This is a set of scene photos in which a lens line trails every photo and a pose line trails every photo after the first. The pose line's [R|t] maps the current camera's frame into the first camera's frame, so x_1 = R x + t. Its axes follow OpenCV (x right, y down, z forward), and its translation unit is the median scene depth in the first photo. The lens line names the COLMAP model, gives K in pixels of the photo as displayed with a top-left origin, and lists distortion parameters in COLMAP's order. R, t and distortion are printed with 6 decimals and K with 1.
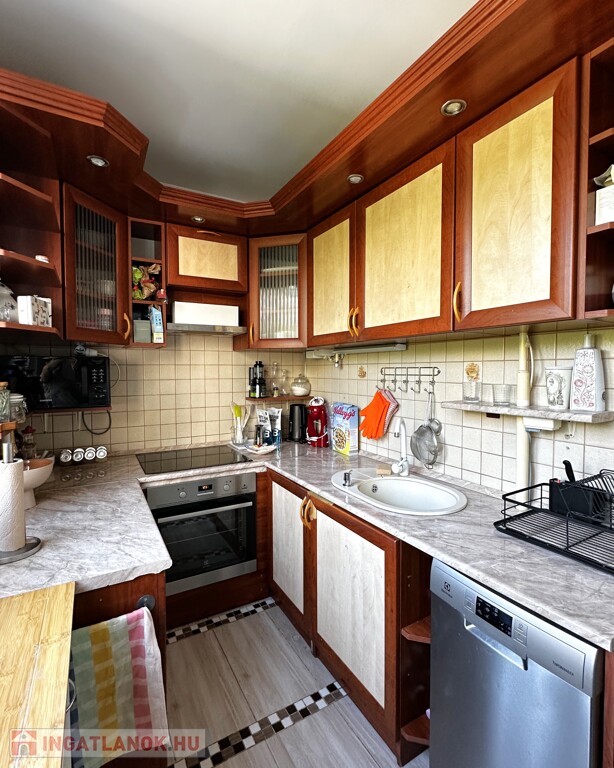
lens RADIAL K [[373.3, 0, 299.7], [0, 373.3, 382.8], [0, 0, 1]] dist [-0.004237, 0.001227]
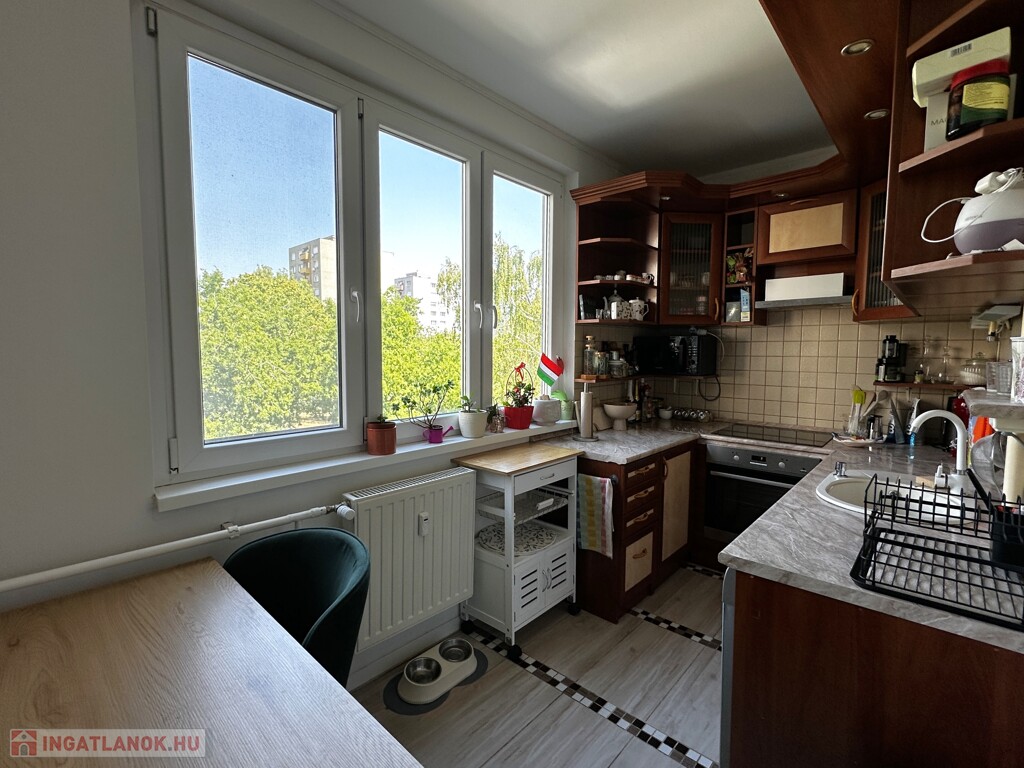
lens RADIAL K [[459.0, 0, 515.0], [0, 459.0, 383.6], [0, 0, 1]] dist [-0.003163, 0.000494]
pose [[0.318079, 0.074652, -0.945120, 0.729498], [-0.036542, 0.997120, 0.066461, 0.010231], [0.947360, 0.013396, 0.319891, -0.066445]]
